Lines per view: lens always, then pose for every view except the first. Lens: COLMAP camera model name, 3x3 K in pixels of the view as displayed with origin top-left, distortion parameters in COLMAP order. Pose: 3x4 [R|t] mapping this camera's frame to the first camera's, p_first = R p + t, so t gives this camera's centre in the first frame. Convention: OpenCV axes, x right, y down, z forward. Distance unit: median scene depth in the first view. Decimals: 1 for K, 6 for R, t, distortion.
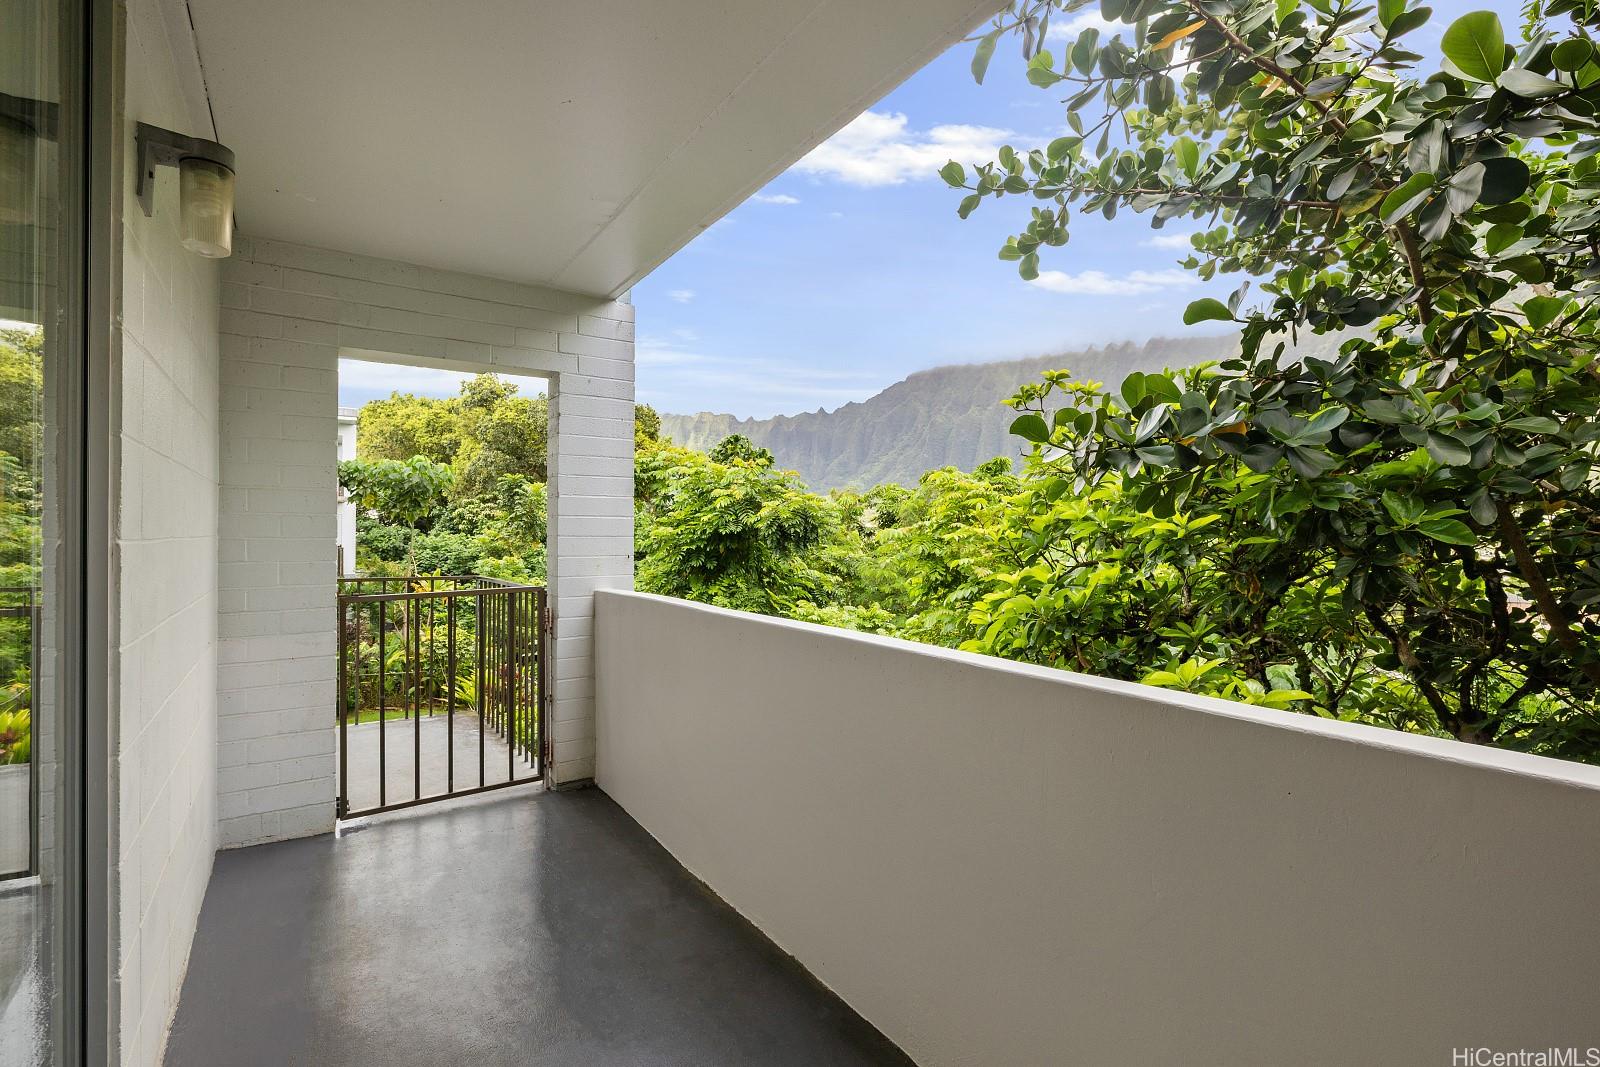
lens RADIAL K [[736.8, 0, 802.0], [0, 736.8, 532.1], [0, 0, 1]] dist [-0.000568, -0.000031]
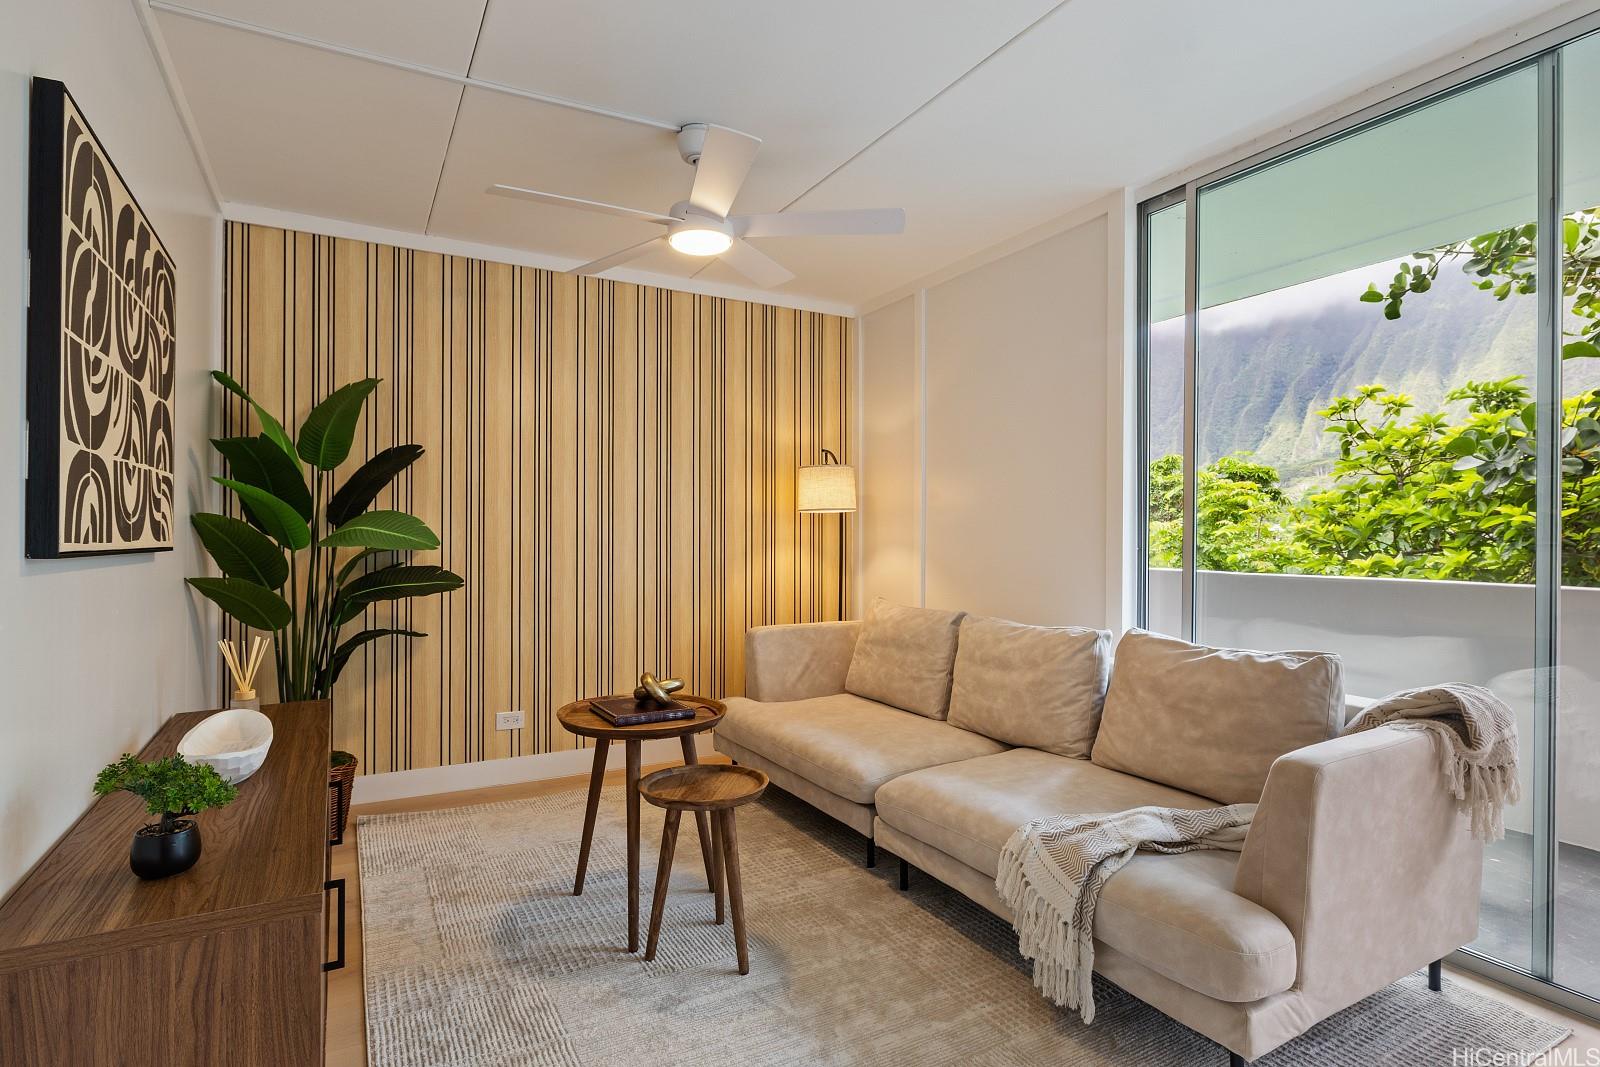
lens RADIAL K [[788.8, 0, 795.7], [0, 788.8, 533.6], [0, 0, 1]] dist [-0.010670, 0.001088]
pose [[0.993945, 0.000148, -0.109876, -0.414357], [-0.000014, 0.999999, 0.001217, 0.010196], [0.109876, -0.001208, 0.993945, -0.317144]]
